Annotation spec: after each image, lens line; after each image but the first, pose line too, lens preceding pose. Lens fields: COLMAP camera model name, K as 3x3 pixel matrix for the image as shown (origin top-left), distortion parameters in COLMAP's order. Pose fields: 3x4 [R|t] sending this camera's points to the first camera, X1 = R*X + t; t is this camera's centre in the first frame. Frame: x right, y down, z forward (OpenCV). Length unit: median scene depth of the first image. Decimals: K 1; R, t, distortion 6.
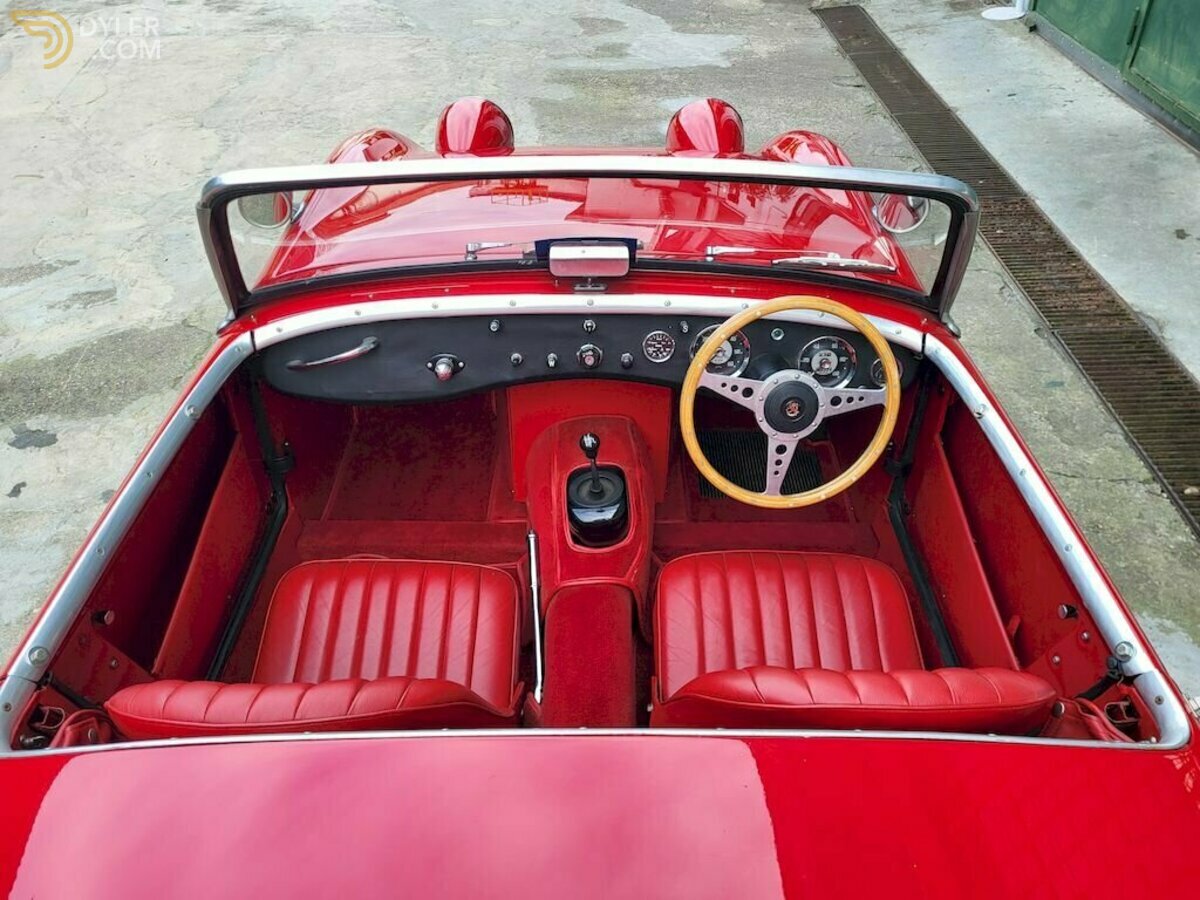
lens RADIAL K [[922.2, 0, 598.4], [0, 922.2, 434.0], [0, 0, 1]] dist [0.040439, -0.011736]
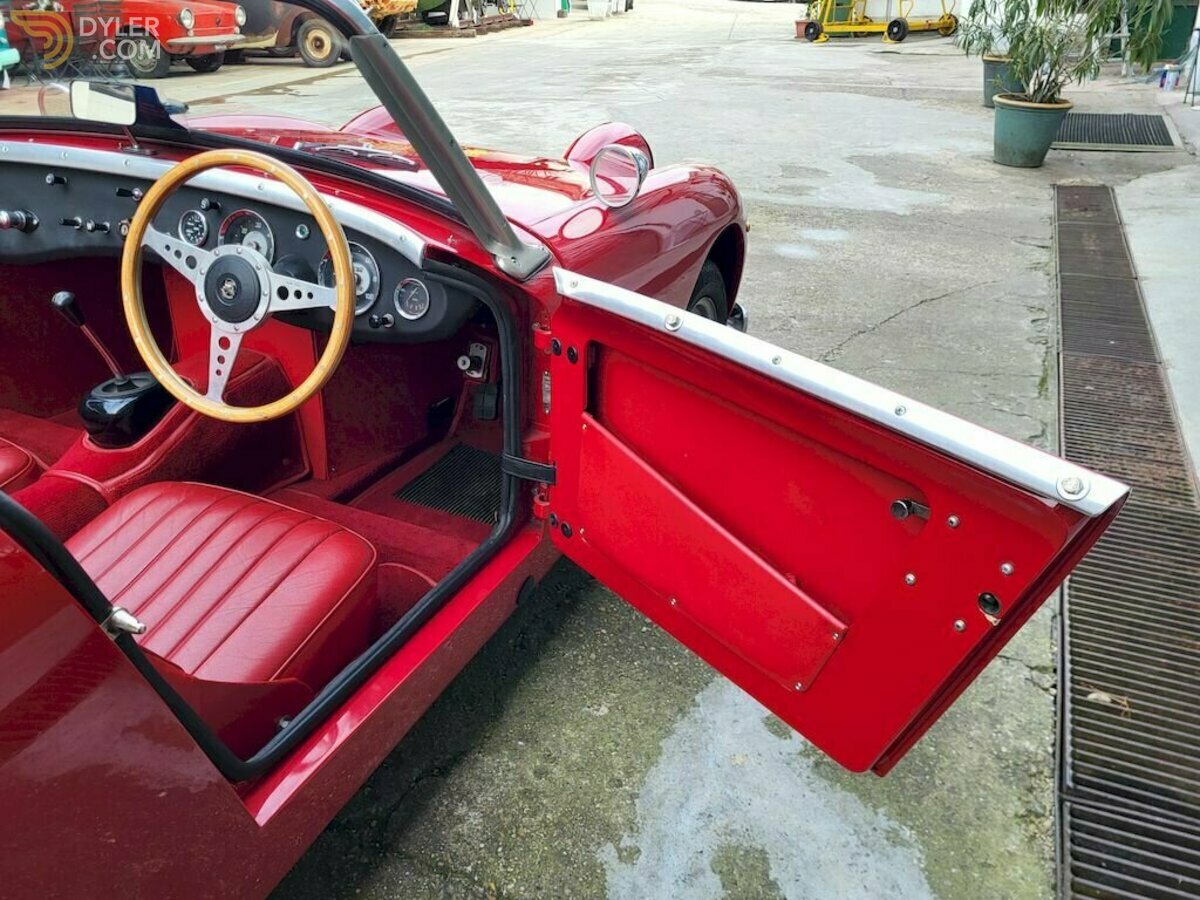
lens RADIAL K [[922.2, 0, 598.4], [0, 922.2, 434.0], [0, 0, 1]] dist [0.040439, -0.011736]
pose [[0.912286, 0.200241, -0.357266, 0.814668], [-0.269750, 0.950167, -0.156261, 0.133198], [0.308172, 0.238927, 0.920839, 0.361063]]
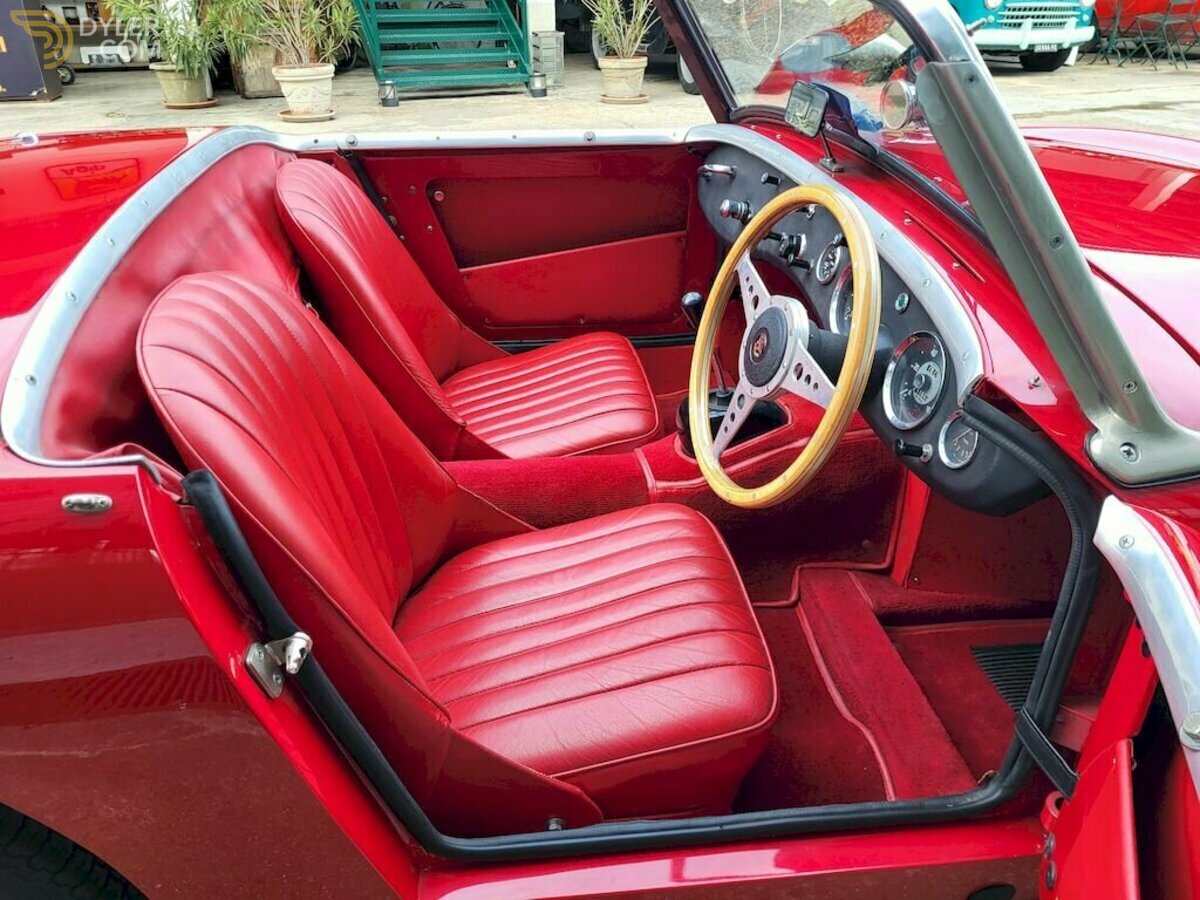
lens RADIAL K [[922.2, 0, 598.4], [0, 922.2, 434.0], [0, 0, 1]] dist [0.040439, -0.011736]
pose [[0.131735, 0.475439, -0.869830, 0.806423], [-0.617255, 0.725946, 0.303311, -0.111181], [0.775656, 0.496950, 0.389100, 0.656215]]
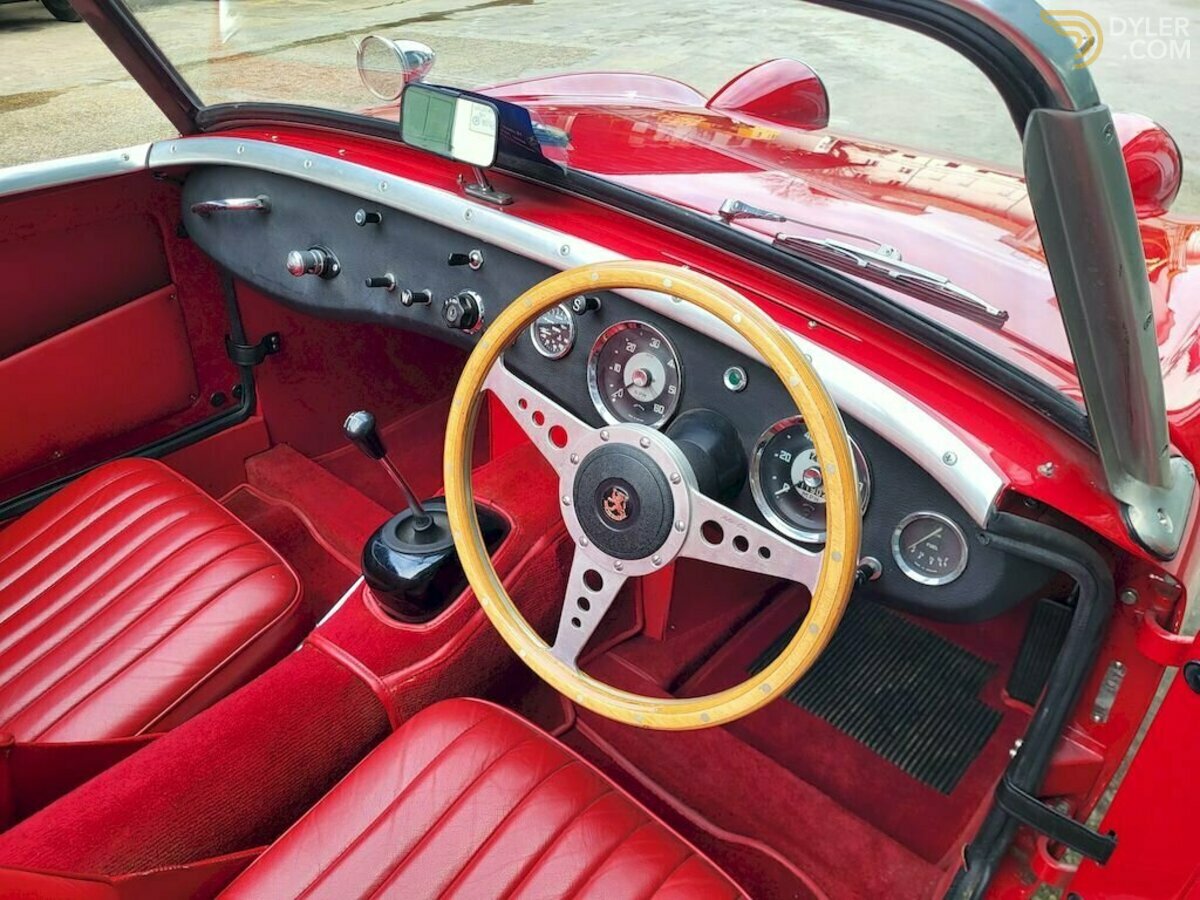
lens RADIAL K [[922.2, 0, 598.4], [0, 922.2, 434.0], [0, 0, 1]] dist [0.040439, -0.011736]
pose [[0.757692, 0.365491, -0.540666, 0.432704], [-0.421134, 0.906713, 0.022760, -0.064536], [0.498547, 0.210448, 0.840929, 0.581661]]
